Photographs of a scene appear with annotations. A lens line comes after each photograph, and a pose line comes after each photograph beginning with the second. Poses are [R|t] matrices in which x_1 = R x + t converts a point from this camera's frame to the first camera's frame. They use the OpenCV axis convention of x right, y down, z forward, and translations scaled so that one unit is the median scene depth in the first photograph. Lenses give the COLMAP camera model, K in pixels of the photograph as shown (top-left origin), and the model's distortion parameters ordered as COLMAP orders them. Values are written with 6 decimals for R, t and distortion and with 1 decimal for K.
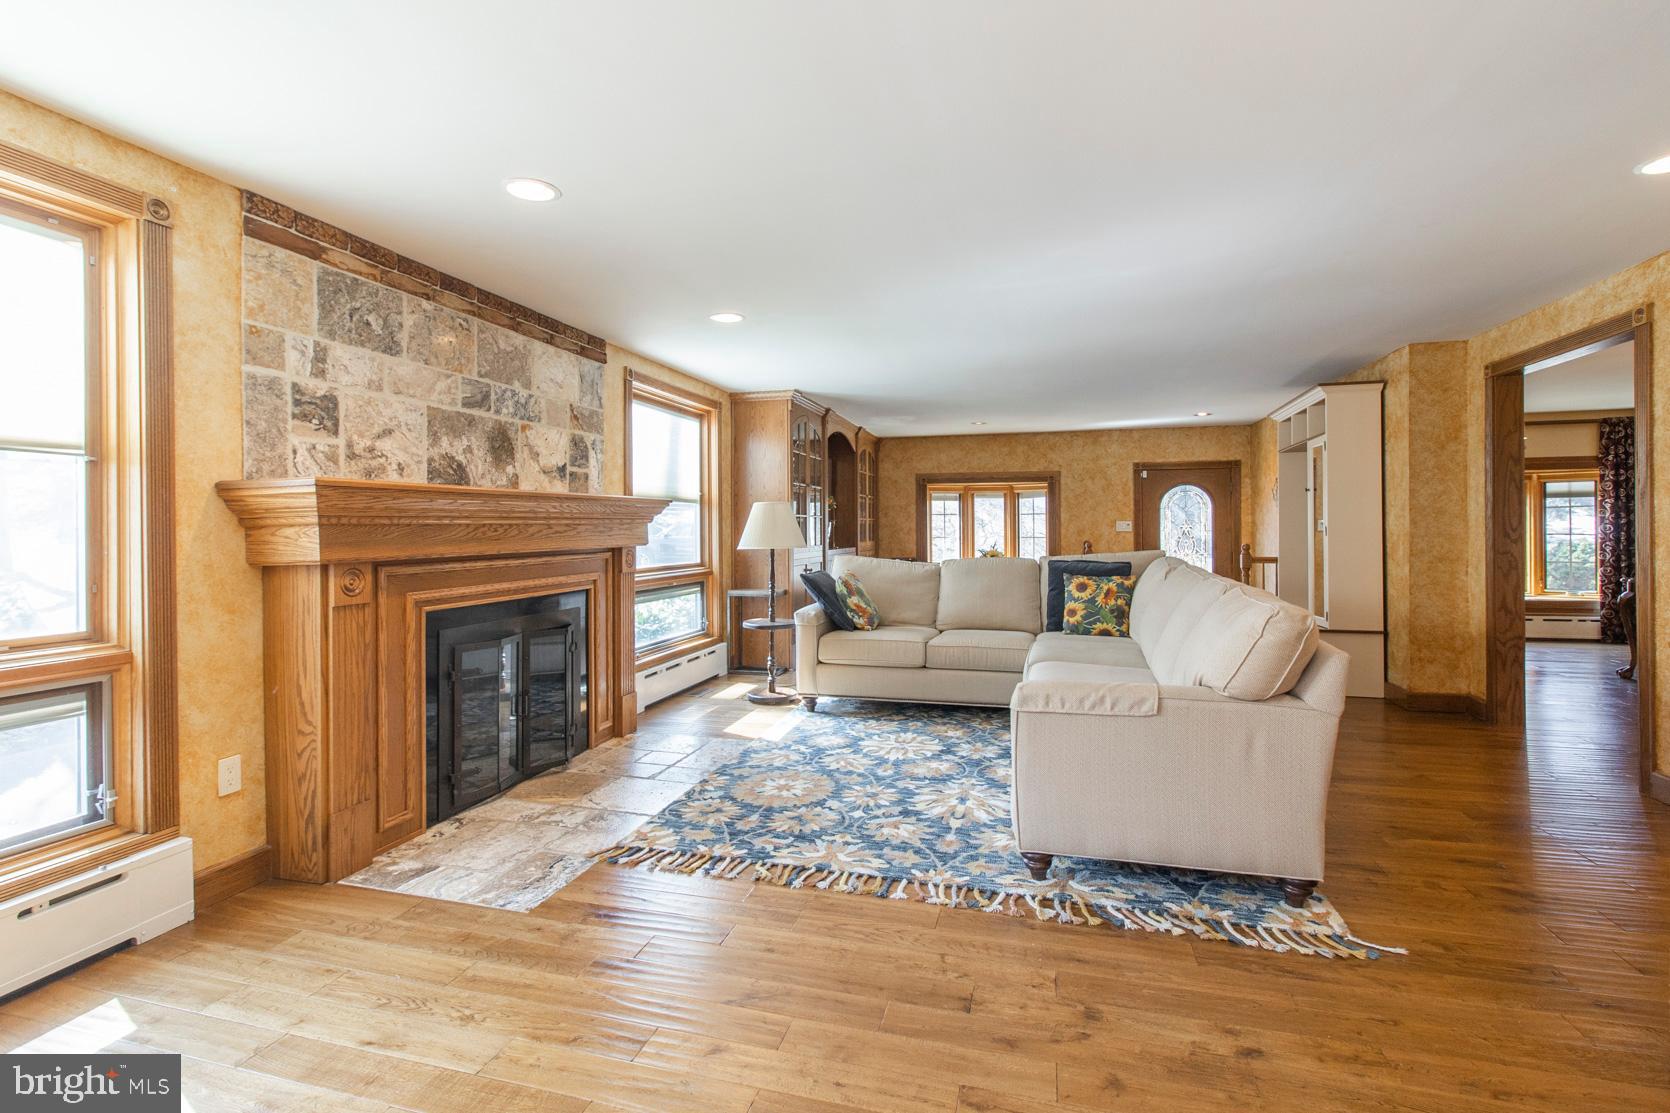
lens RADIAL K [[783.8, 0, 828.5], [0, 783.8, 550.2], [0, 0, 1]] dist [0.011789, 0.001897]
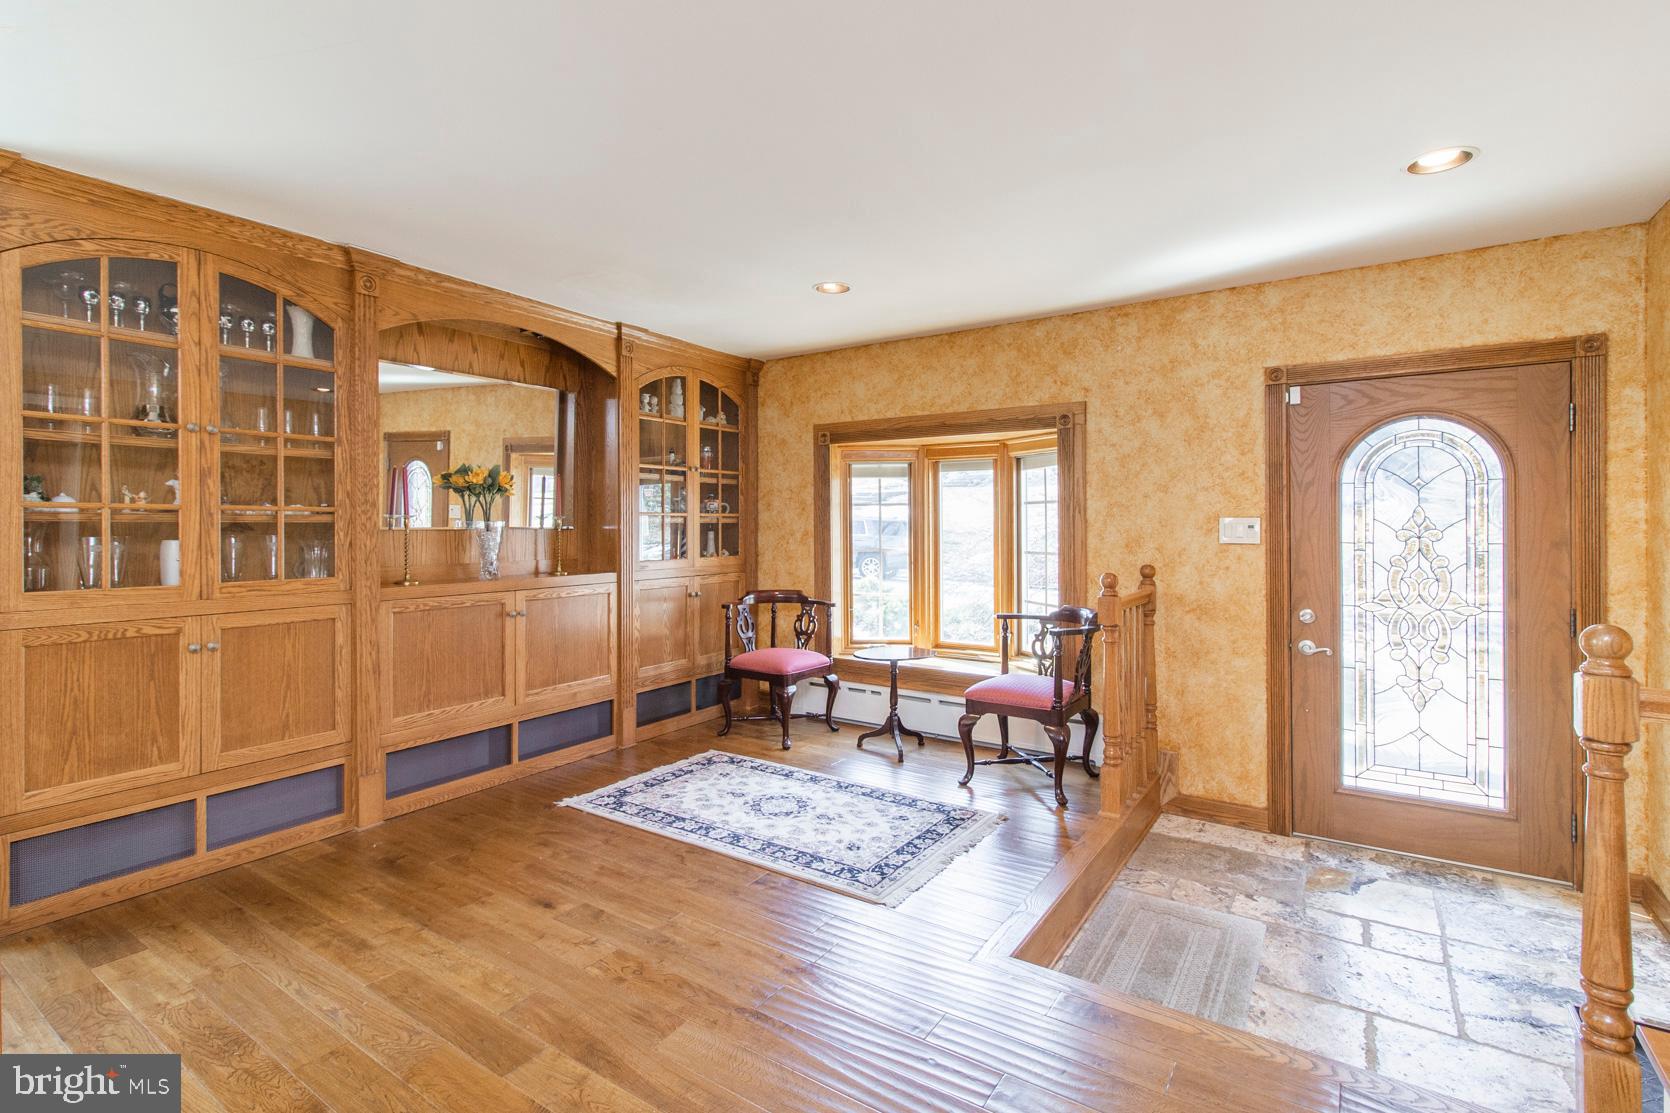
lens RADIAL K [[783.8, 0, 843.2], [0, 783.8, 543.9], [0, 0, 1]] dist [0.011789, 0.001897]
pose [[0.955046, 0.006652, -0.296383, 0.295829], [-0.006530, 0.999978, 0.001403, -0.022427], [0.296386, 0.000595, 0.955068, 0.547439]]
